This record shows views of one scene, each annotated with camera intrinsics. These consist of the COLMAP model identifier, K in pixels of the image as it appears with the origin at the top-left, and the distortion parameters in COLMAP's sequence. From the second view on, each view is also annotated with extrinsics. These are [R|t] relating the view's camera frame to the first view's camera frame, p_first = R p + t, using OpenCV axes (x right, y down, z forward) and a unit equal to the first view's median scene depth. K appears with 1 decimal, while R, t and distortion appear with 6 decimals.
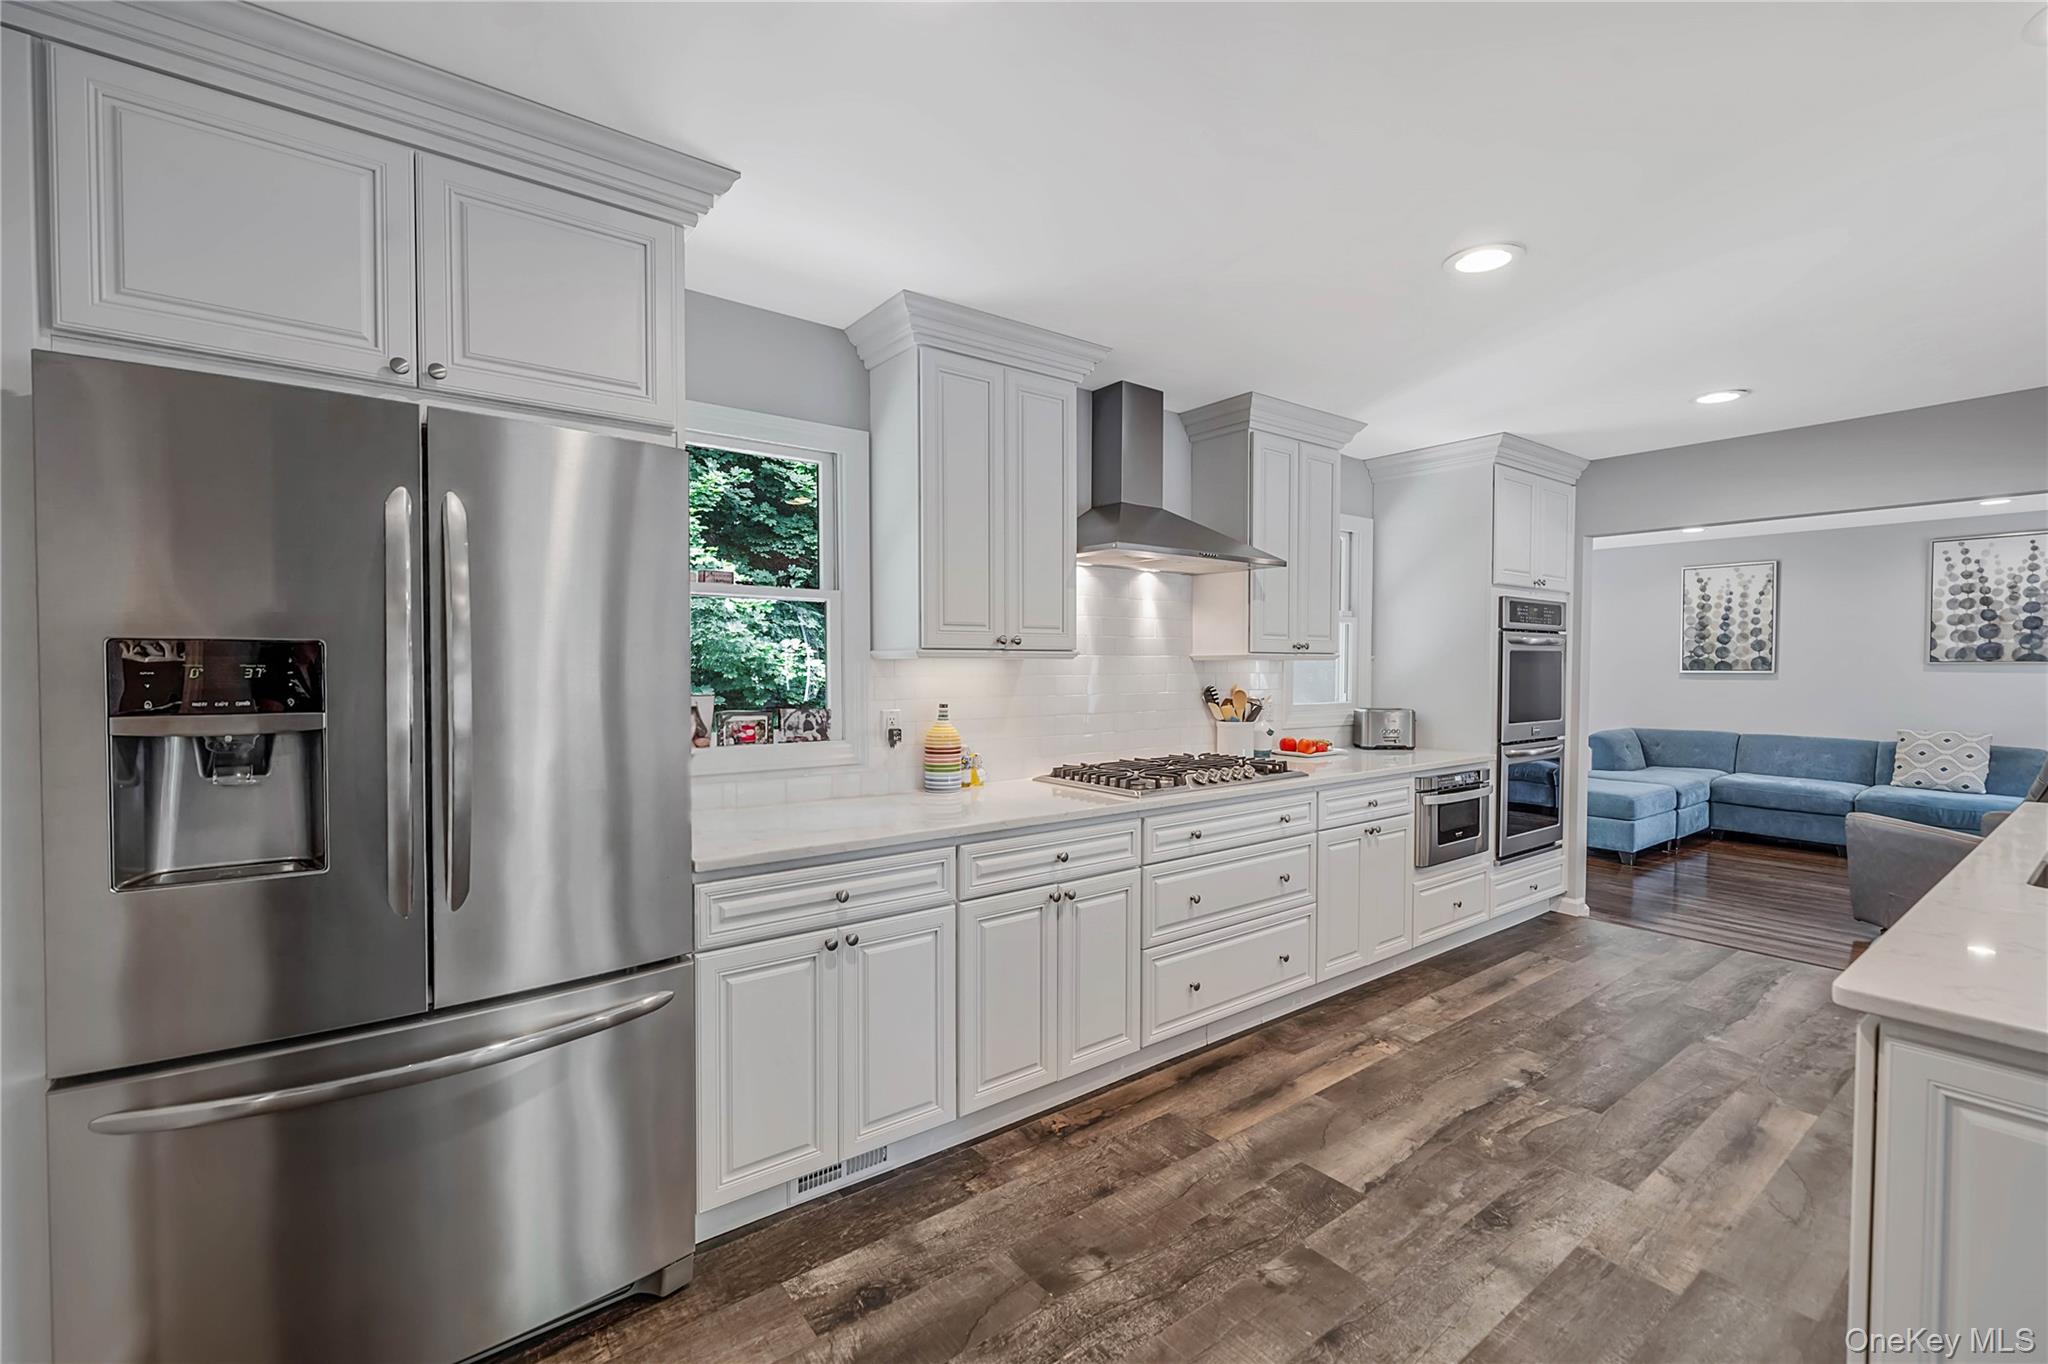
lens RADIAL K [[879.7, 0, 1035.4], [0, 879.7, 686.0], [0, 0, 1]] dist [0.000660, 0.000247]
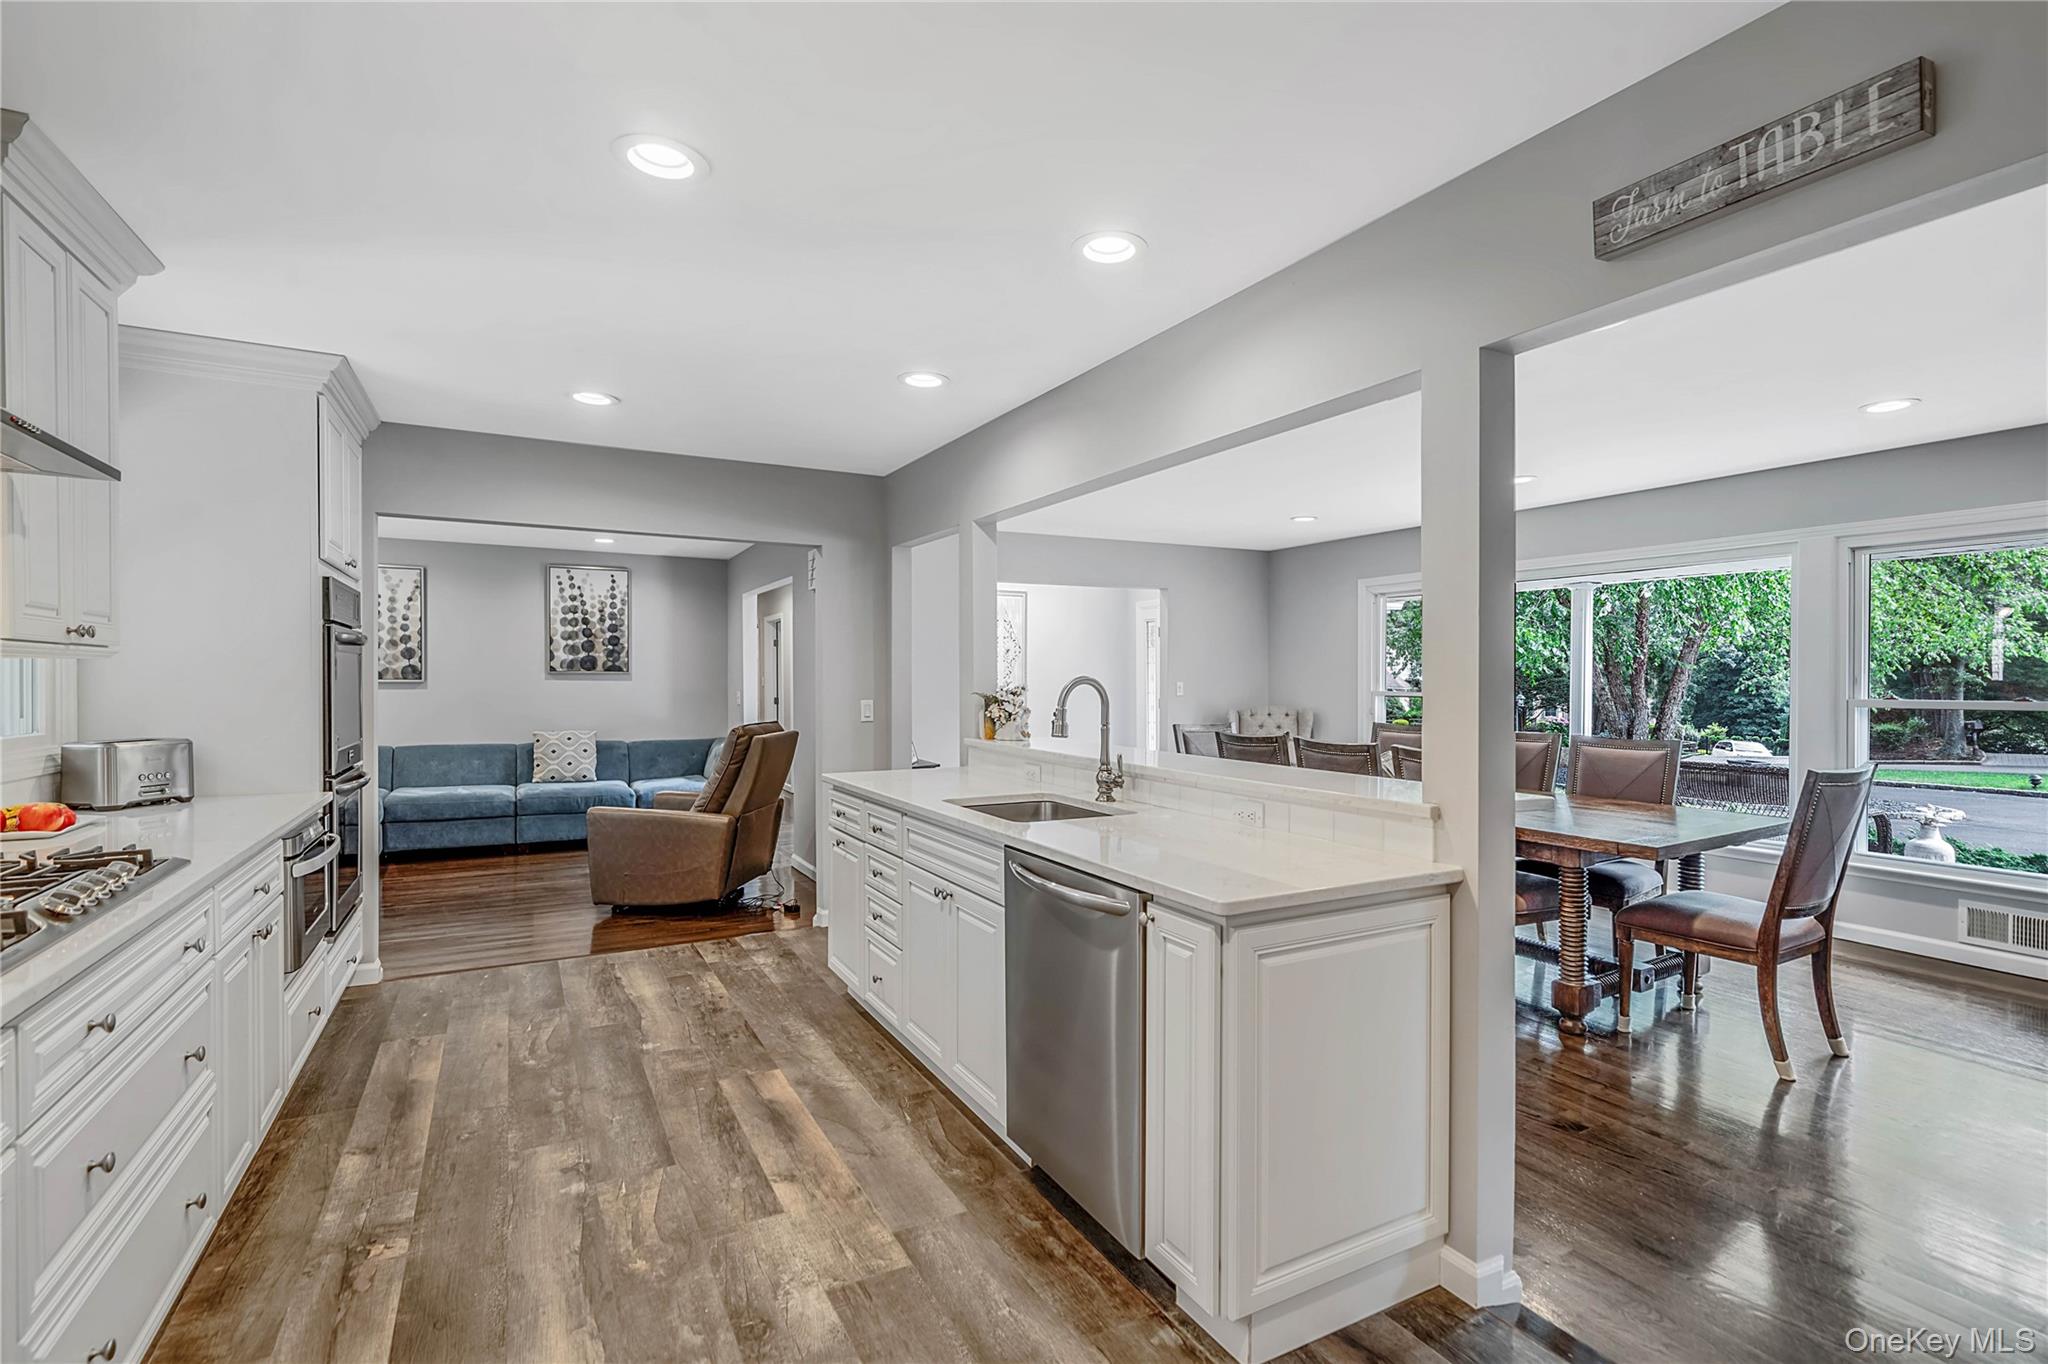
lens RADIAL K [[947.5, 0, 1029.4], [0, 947.5, 689.8], [0, 0, 1]] dist [0.001122, 0.000380]
pose [[0.158552, -0.012739, 0.987269, -0.154318], [0.022059, 0.999713, 0.009357, -0.001789], [-0.987104, 0.020294, 0.158787, 0.286770]]
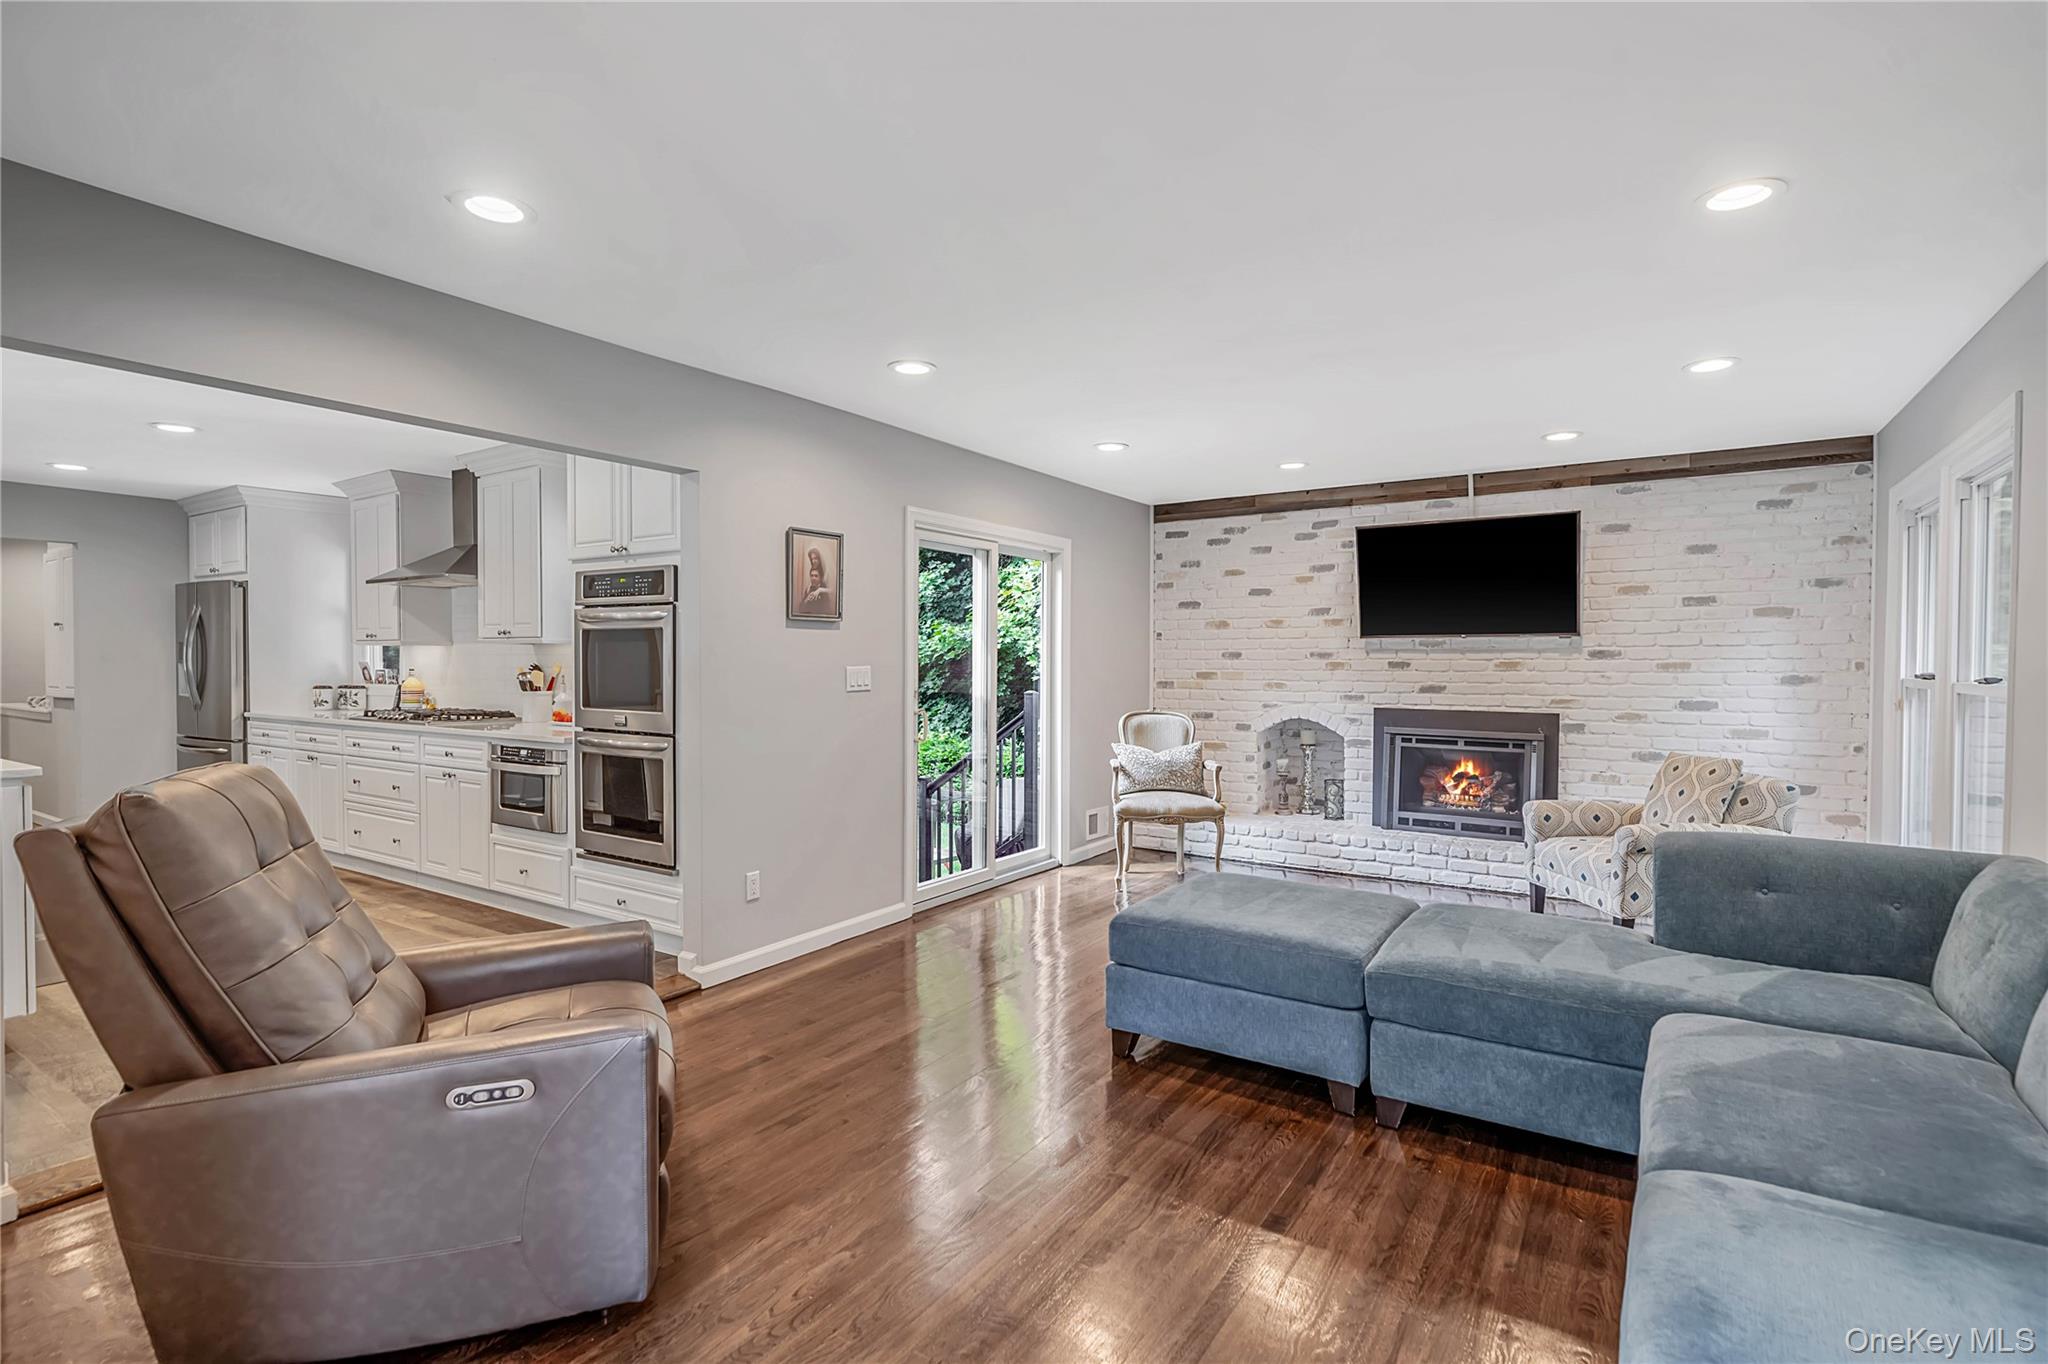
lens RADIAL K [[963.2, 0, 1036.4], [0, 963.2, 685.1], [0, 0, 1]] dist [0.002462, 0.000447]
pose [[0.331801, 0.023889, -0.943047, 1.617287], [-0.025986, 0.999531, 0.016177, -0.009588], [0.942991, 0.019138, 0.332267, 1.087405]]
